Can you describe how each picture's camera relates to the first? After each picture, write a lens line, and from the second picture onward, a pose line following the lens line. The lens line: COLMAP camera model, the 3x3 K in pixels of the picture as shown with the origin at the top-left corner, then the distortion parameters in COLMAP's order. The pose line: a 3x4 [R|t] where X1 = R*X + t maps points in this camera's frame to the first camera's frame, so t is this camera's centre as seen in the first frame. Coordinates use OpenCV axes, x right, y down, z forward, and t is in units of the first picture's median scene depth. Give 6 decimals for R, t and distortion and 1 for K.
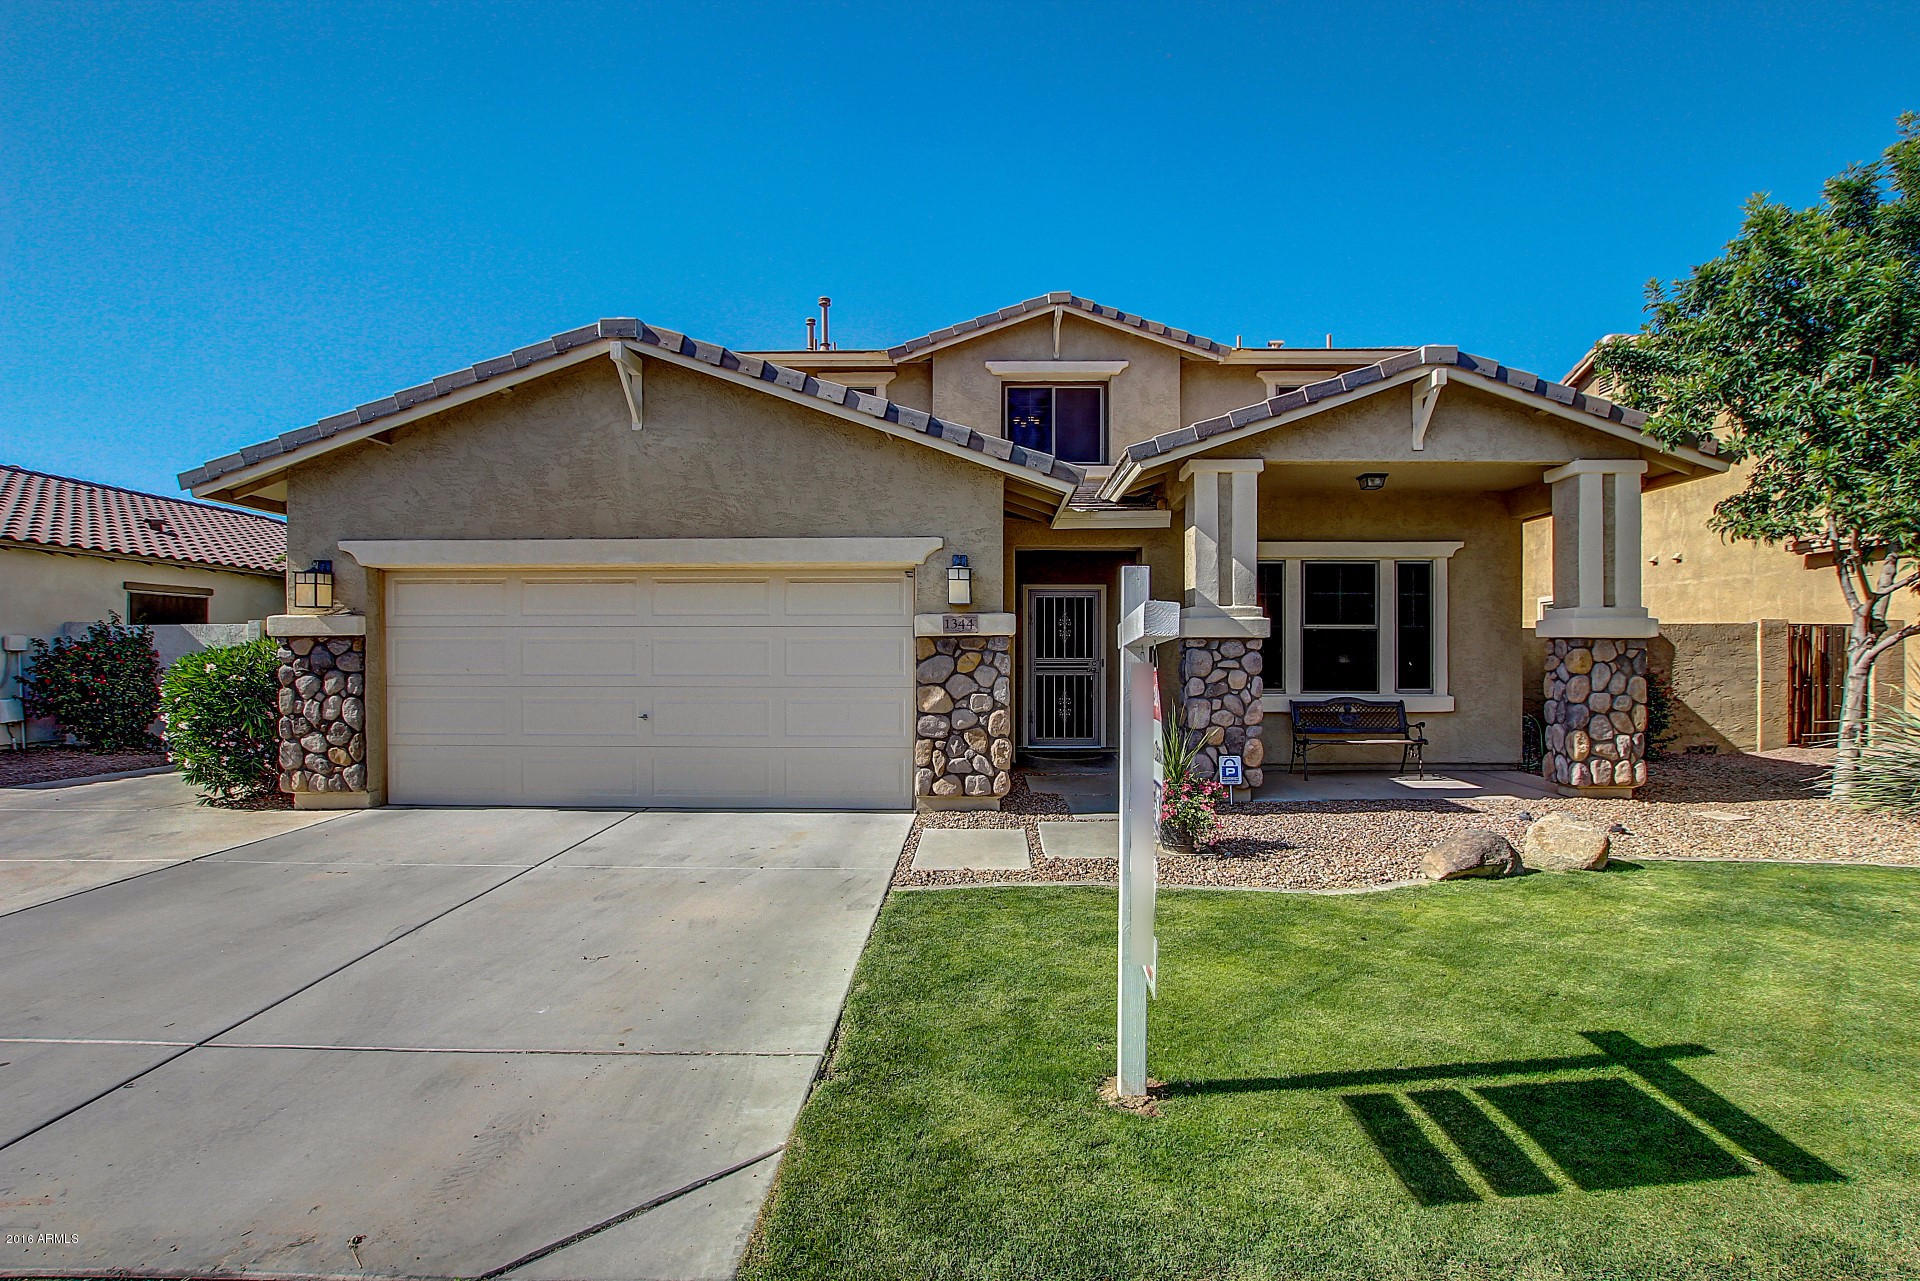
lens RADIAL K [[845.9, 0, 961.5], [0, 845.9, 644.6], [0, 0, 1]] dist [-0.017520, 0.000011]
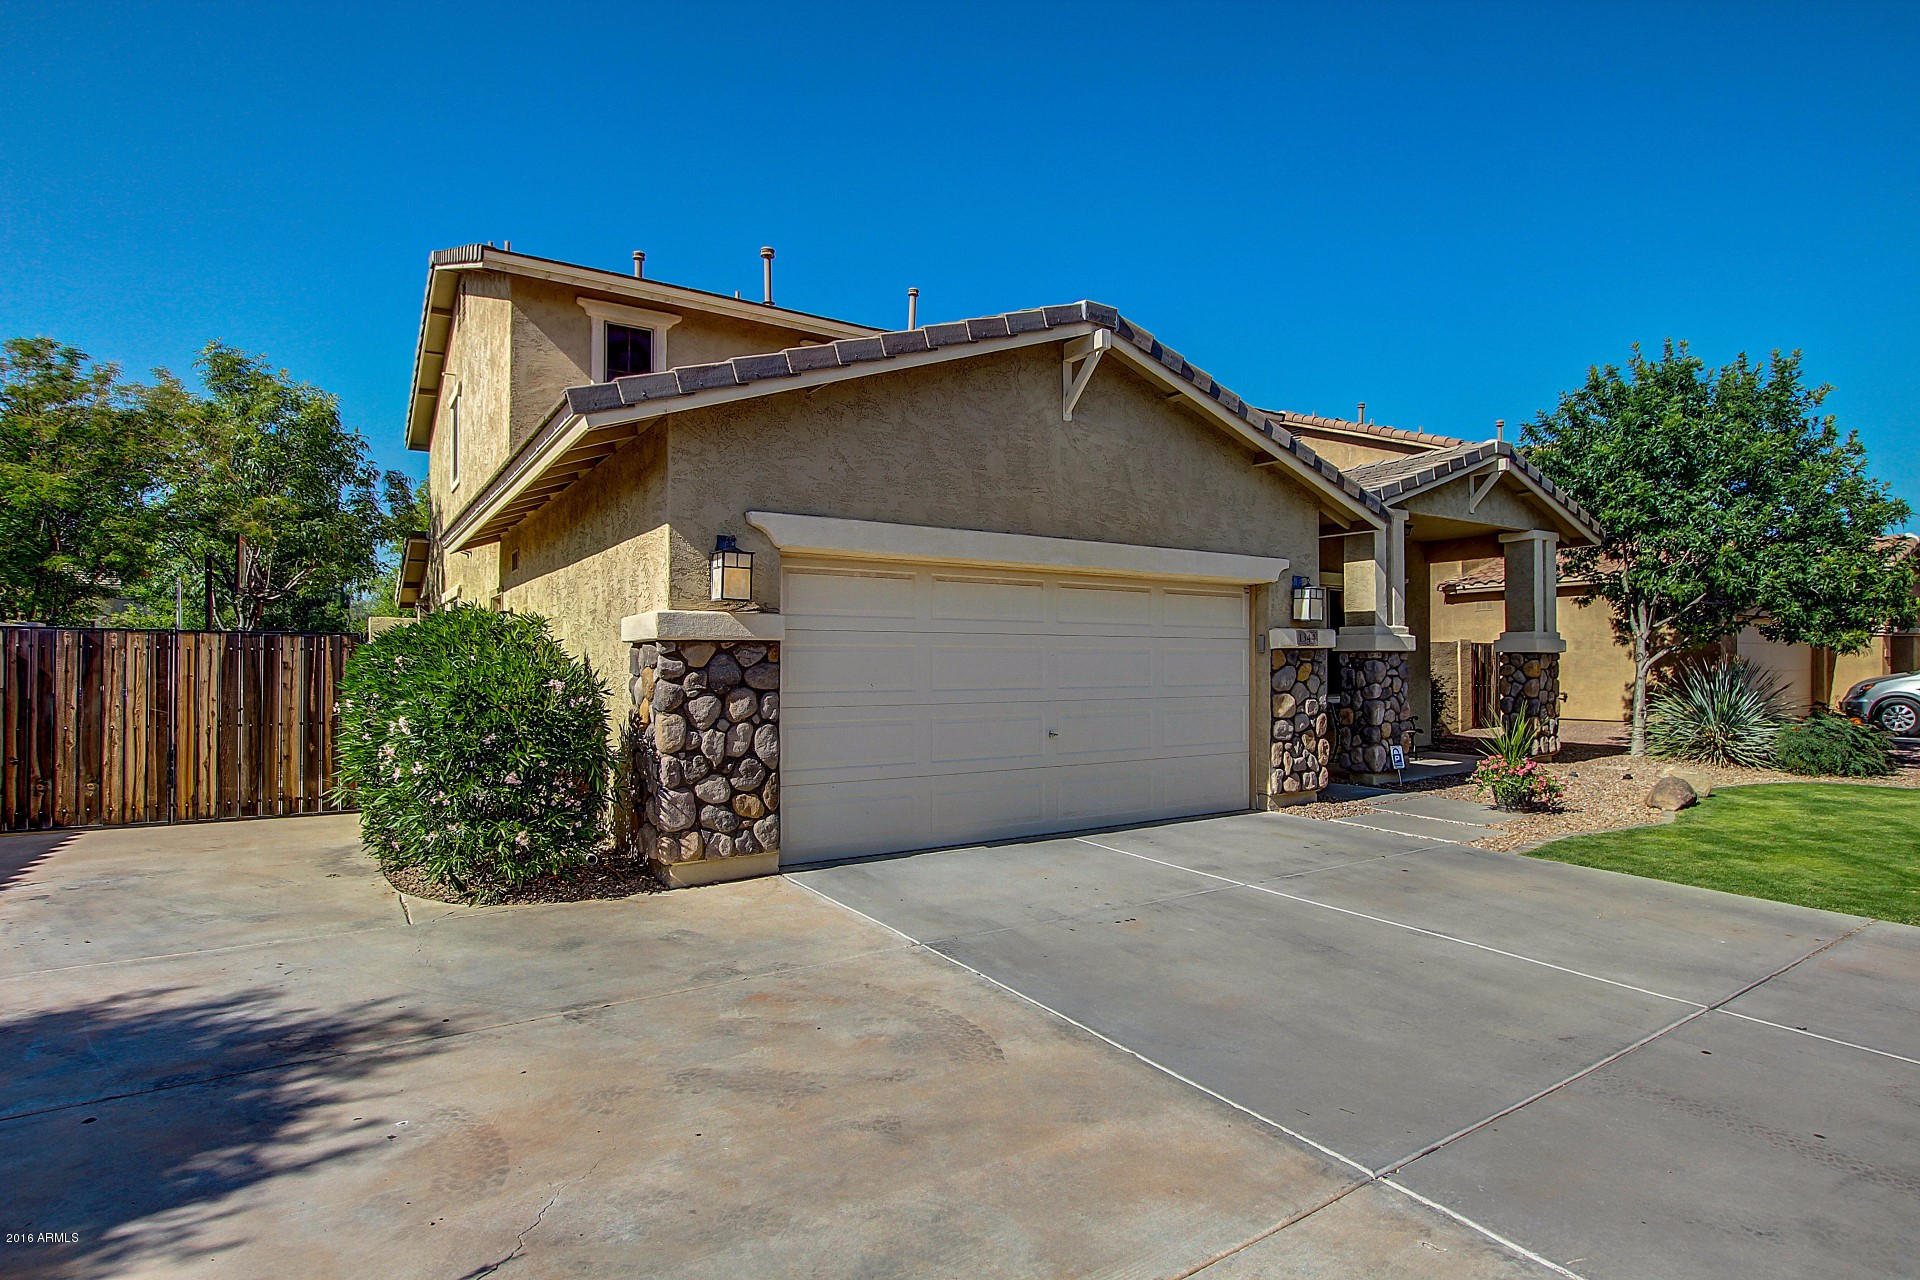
lens RADIAL K [[950.8, 0, 962.5], [0, 950.8, 641.9], [0, 0, 1]] dist [-0.005312, -0.000041]
pose [[0.825334, 0.012288, 0.564511, -1.059300], [-0.007087, 0.999910, -0.011403, -0.001212], [-0.564600, 0.005410, 0.825347, 0.210477]]
